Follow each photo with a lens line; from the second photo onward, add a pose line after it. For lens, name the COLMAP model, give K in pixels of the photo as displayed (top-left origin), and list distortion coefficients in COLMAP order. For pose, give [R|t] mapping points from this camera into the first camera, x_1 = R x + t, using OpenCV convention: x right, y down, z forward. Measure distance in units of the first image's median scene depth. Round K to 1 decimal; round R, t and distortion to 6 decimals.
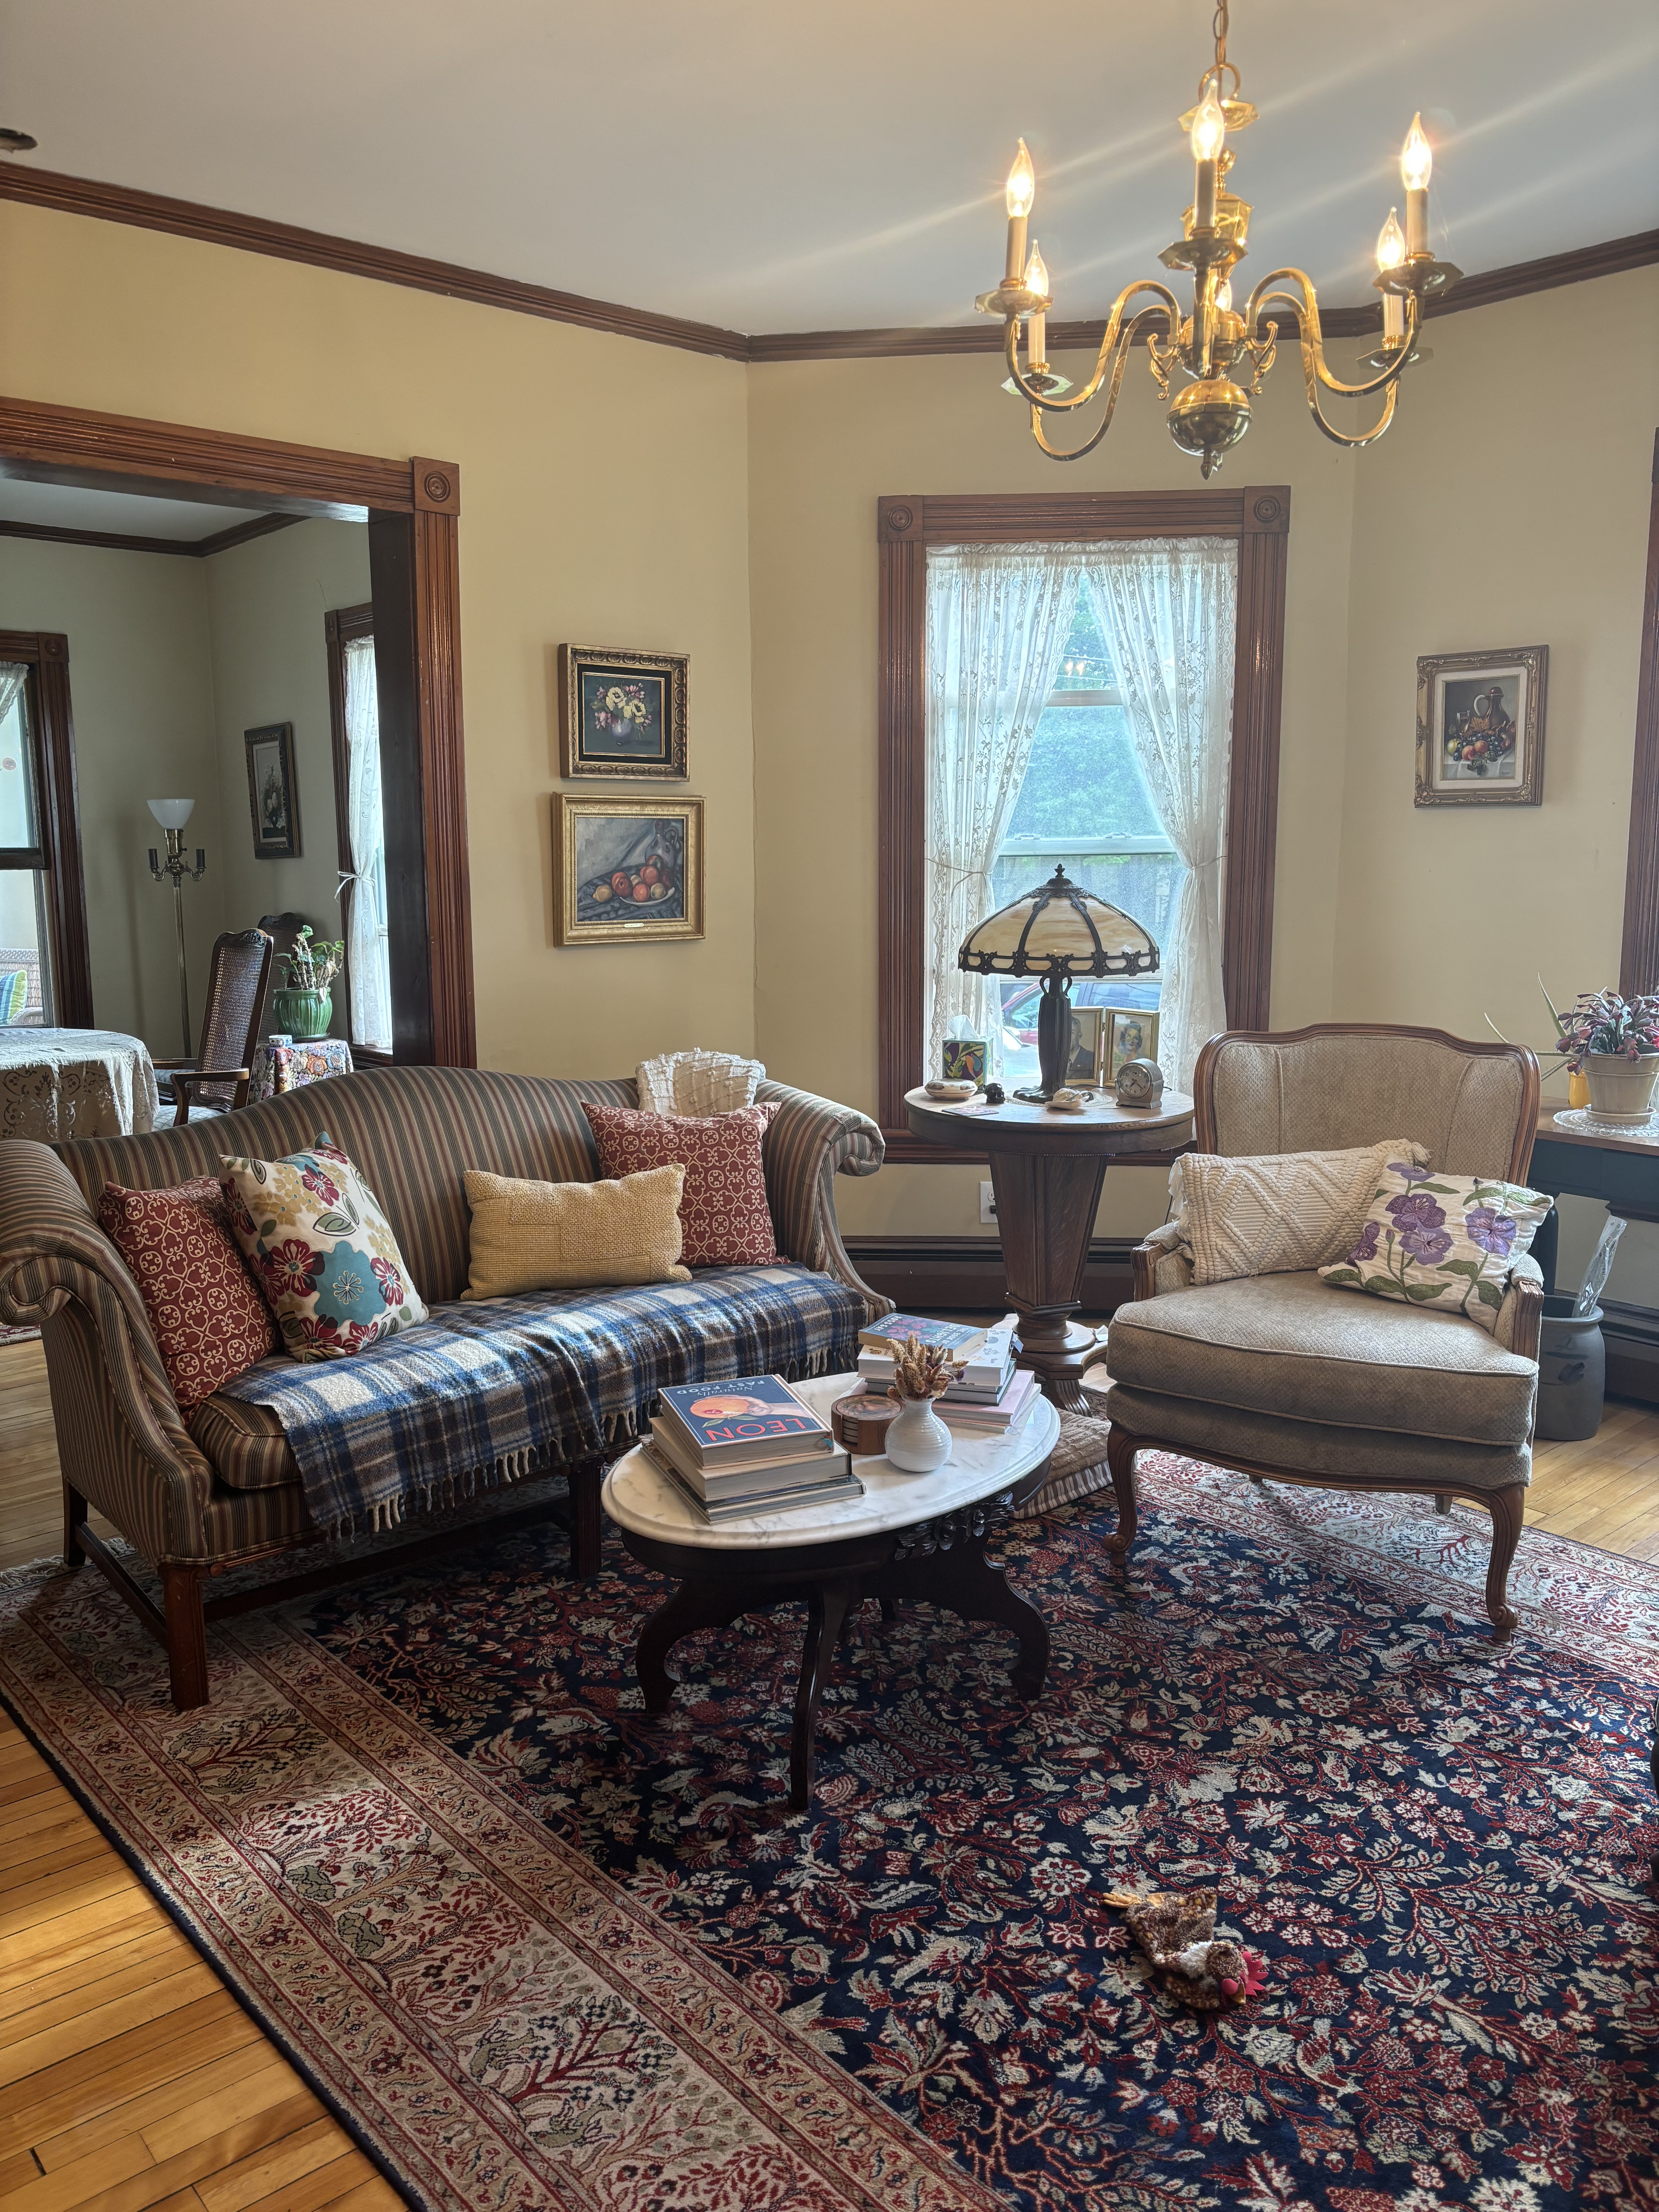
lens RADIAL K [[1685.5, 0, 817.7], [0, 1685.5, 1106.4], [0, 0, 1]] dist [0.067905, -0.070120]
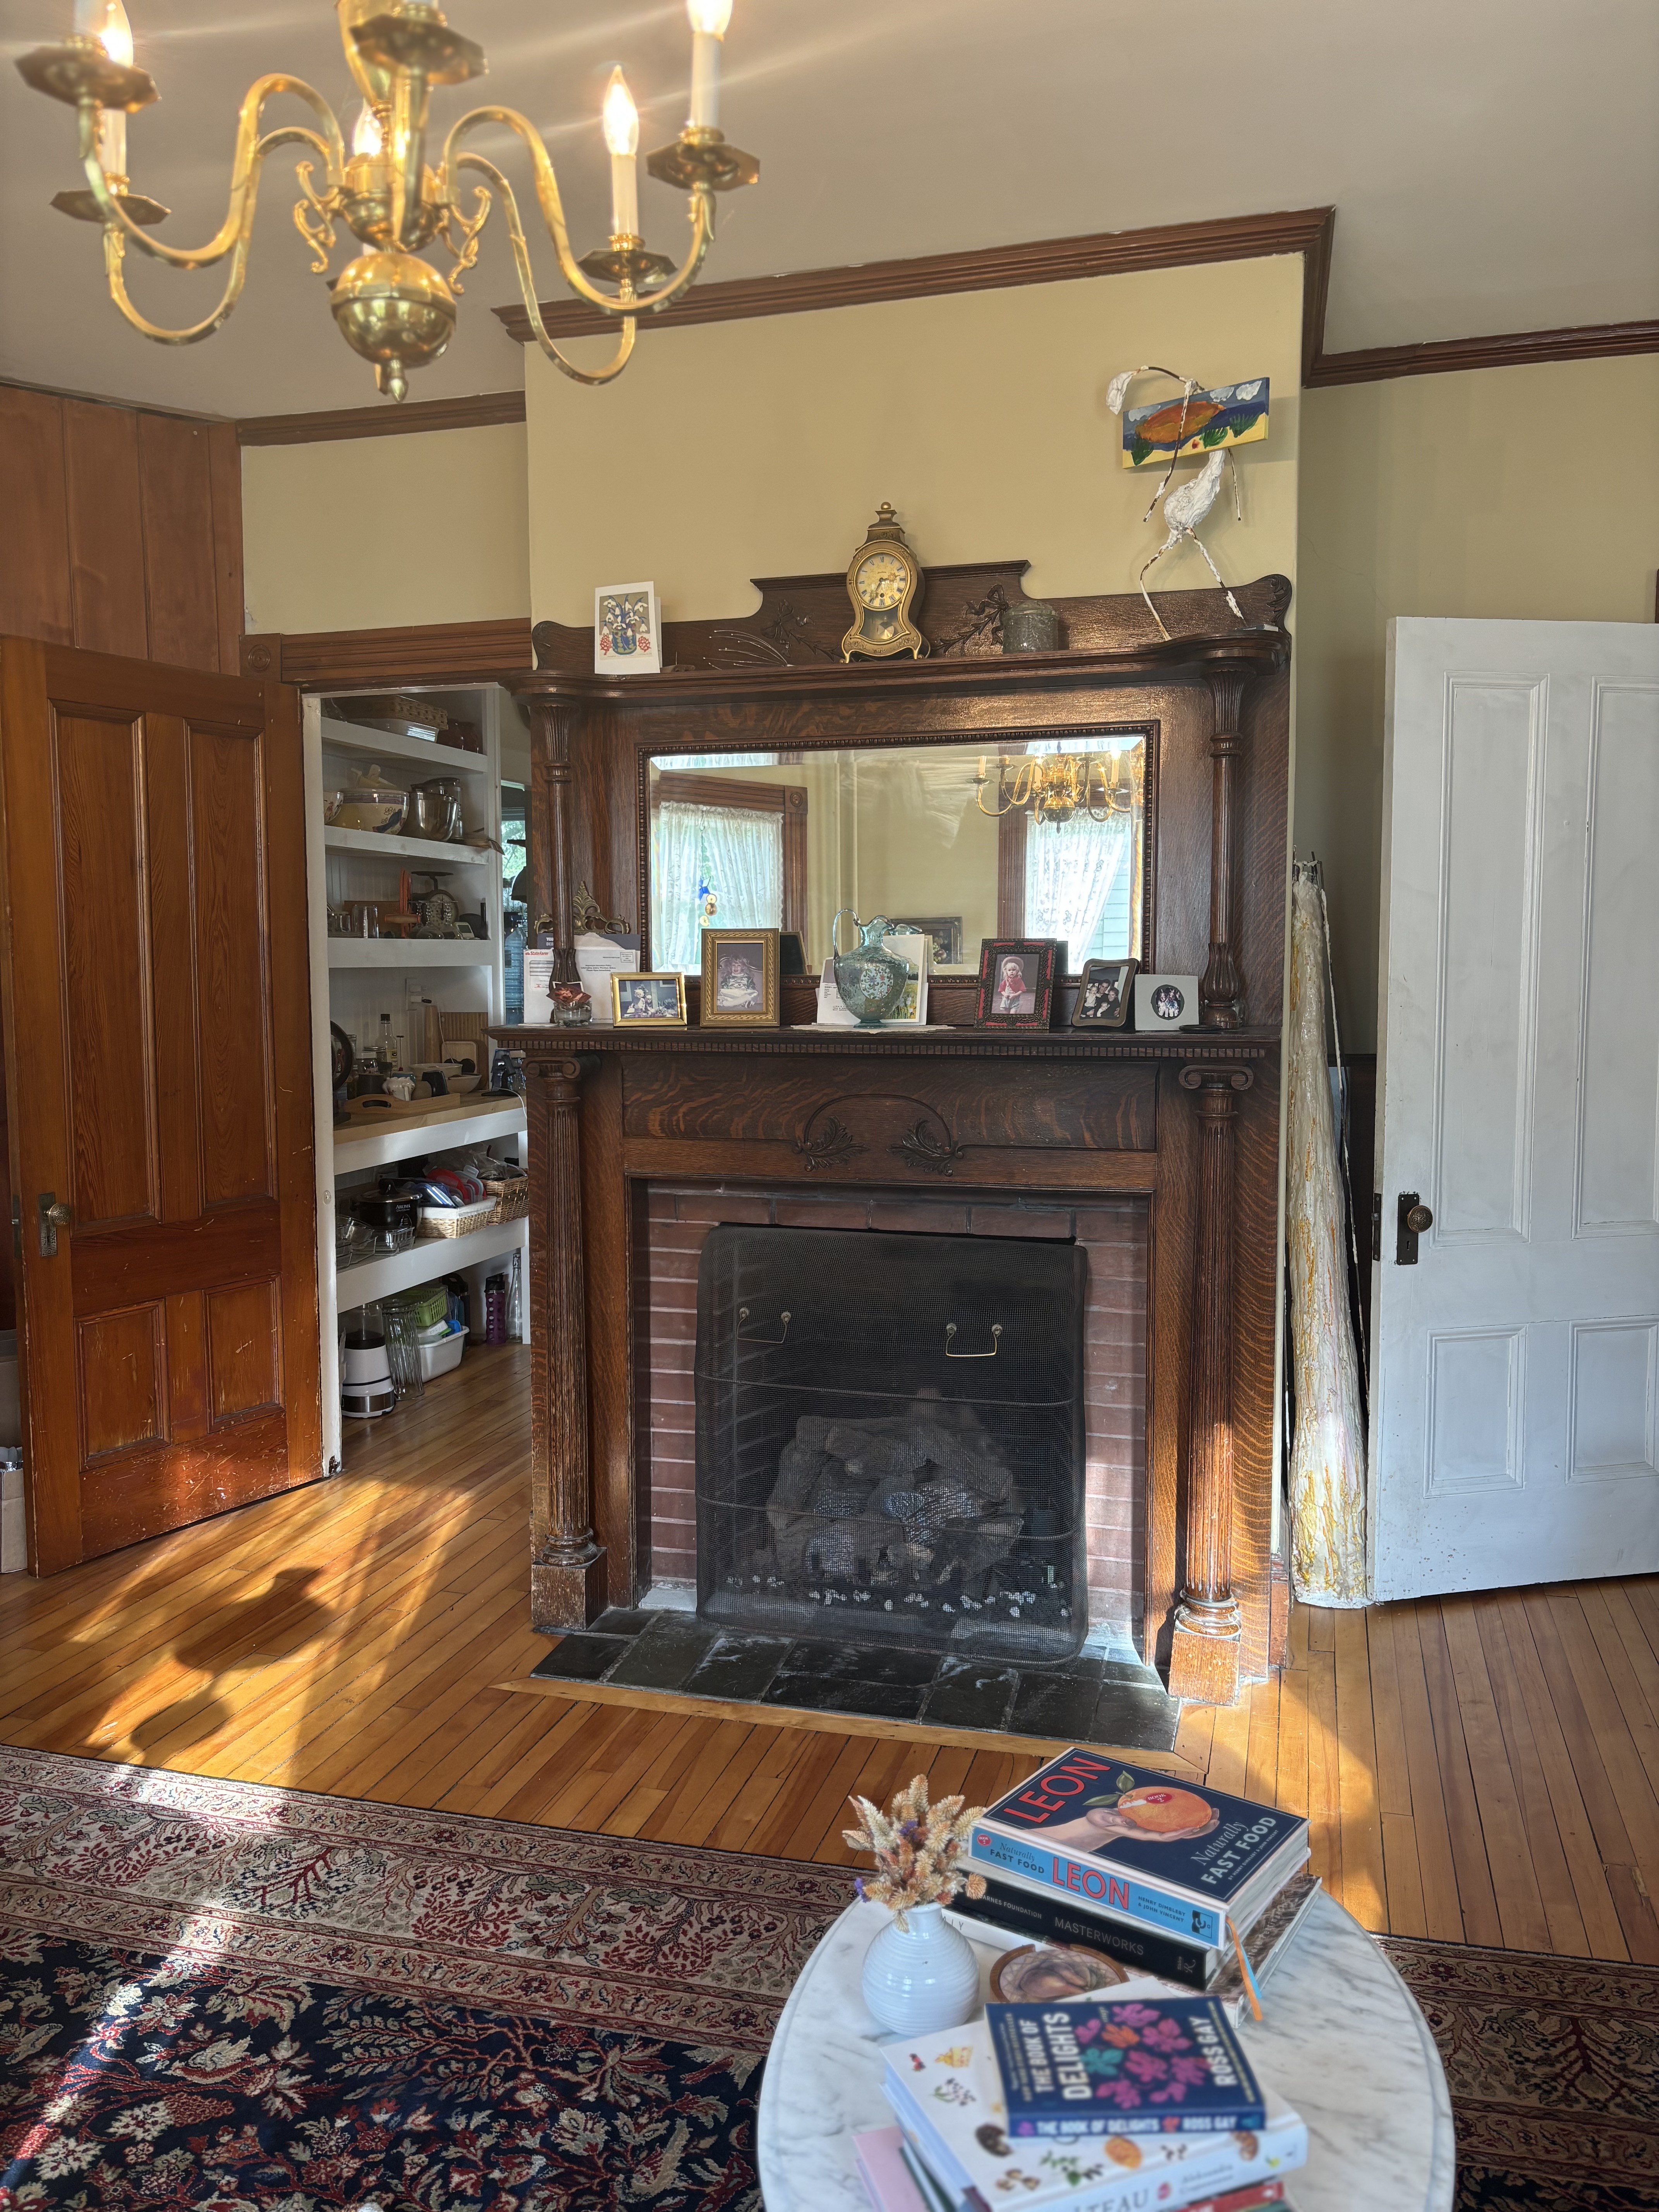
lens RADIAL K [[1685.5, 0, 817.7], [0, 1685.5, 1106.4], [0, 0, 1]] dist [0.067905, -0.070120]
pose [[-0.839762, 0.054701, -0.540192, 0.398124], [-0.080182, 0.971509, 0.223025, -0.220408], [0.537001, 0.230602, -0.811451, 1.432266]]
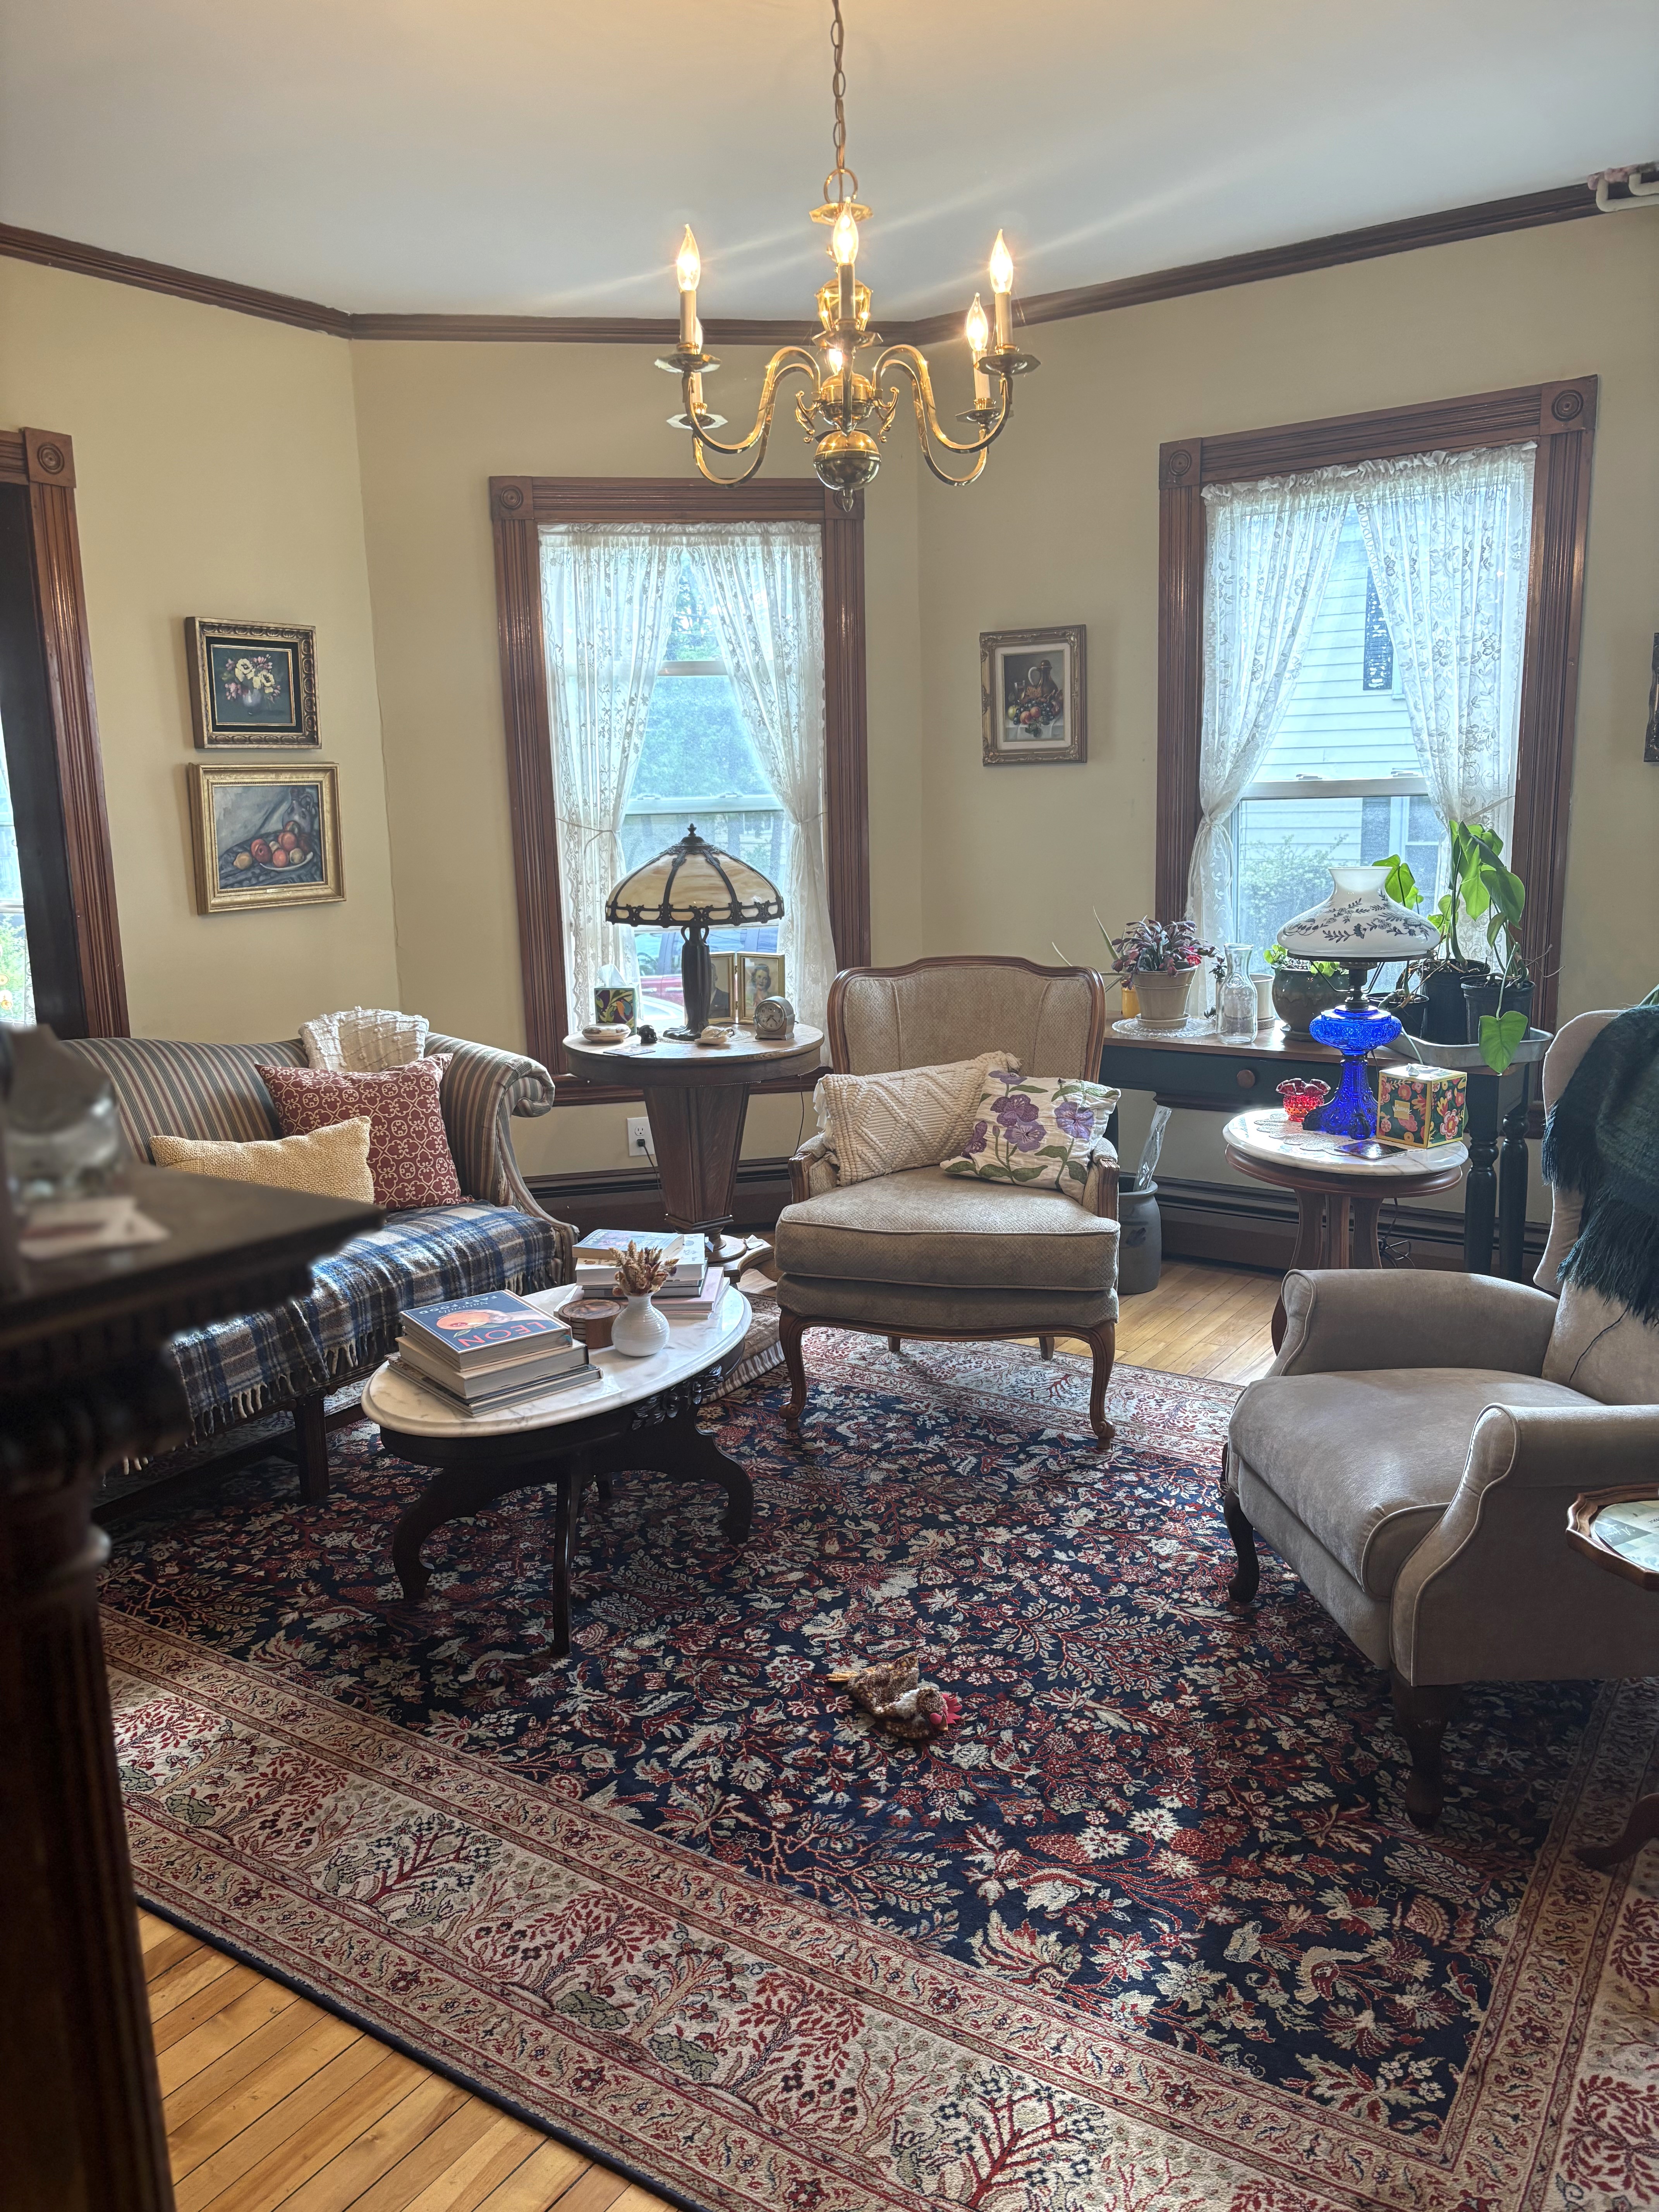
lens RADIAL K [[1713.9, 0, 811.1], [0, 1713.9, 1108.0], [0, 0, 1]] dist [0.059194, -0.003154]
pose [[0.966242, -0.069365, 0.248122, -0.111360], [0.062151, 0.997388, 0.036800, 0.009520], [-0.250027, -0.020137, 0.968030, -0.170541]]
